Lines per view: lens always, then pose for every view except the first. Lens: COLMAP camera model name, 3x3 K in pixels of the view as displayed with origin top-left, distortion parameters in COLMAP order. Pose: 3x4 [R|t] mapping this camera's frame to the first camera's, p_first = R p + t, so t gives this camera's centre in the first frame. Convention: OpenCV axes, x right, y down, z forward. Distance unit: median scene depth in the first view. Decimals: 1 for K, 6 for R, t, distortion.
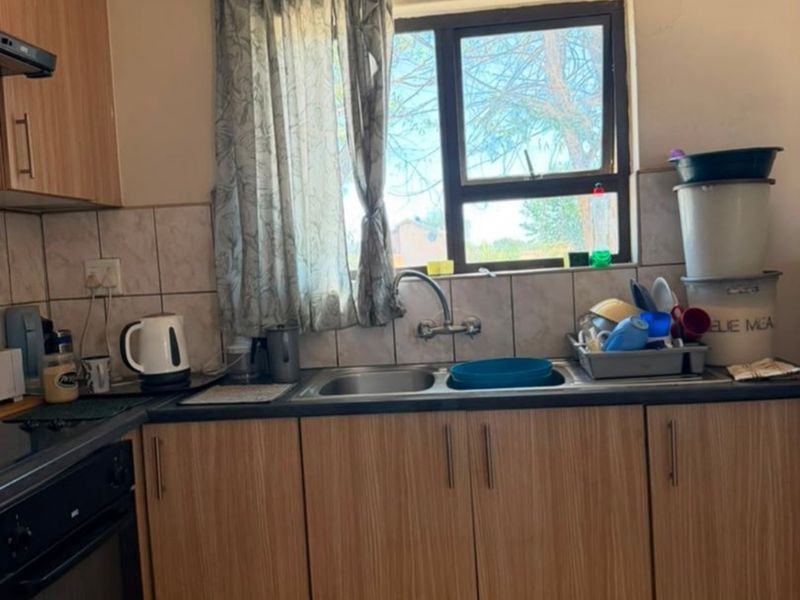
lens RADIAL K [[715.1, 0, 400.0], [0, 715.1, 300.0], [0, 0, 1]] dist [0.173754, -0.317435]
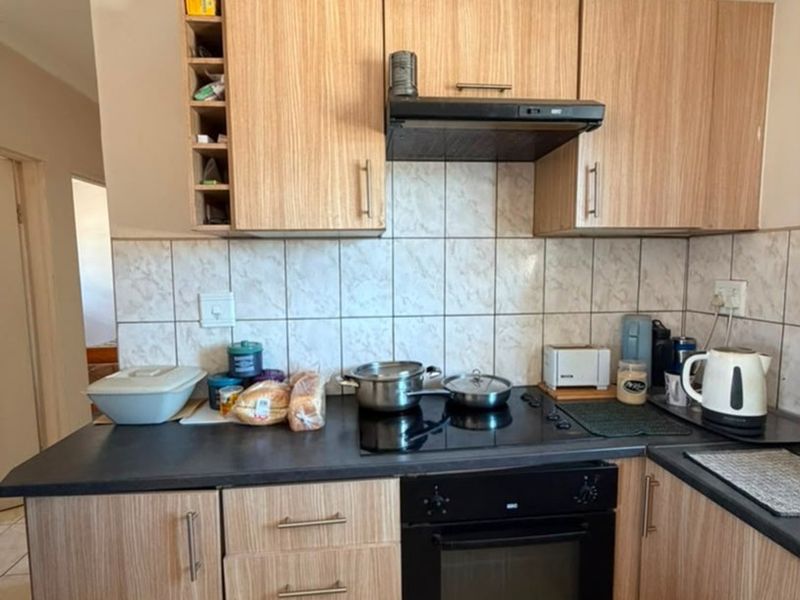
lens RADIAL K [[425.8, 0, 400.0], [0, 425.8, 300.0], [0, 0, 1]] dist [0.001085, 0.000223]
pose [[0.206816, 0.138323, -0.968553, 0.100094], [-0.067180, 0.989627, 0.126987, -0.081115], [0.976071, 0.038805, 0.213963, 0.443217]]
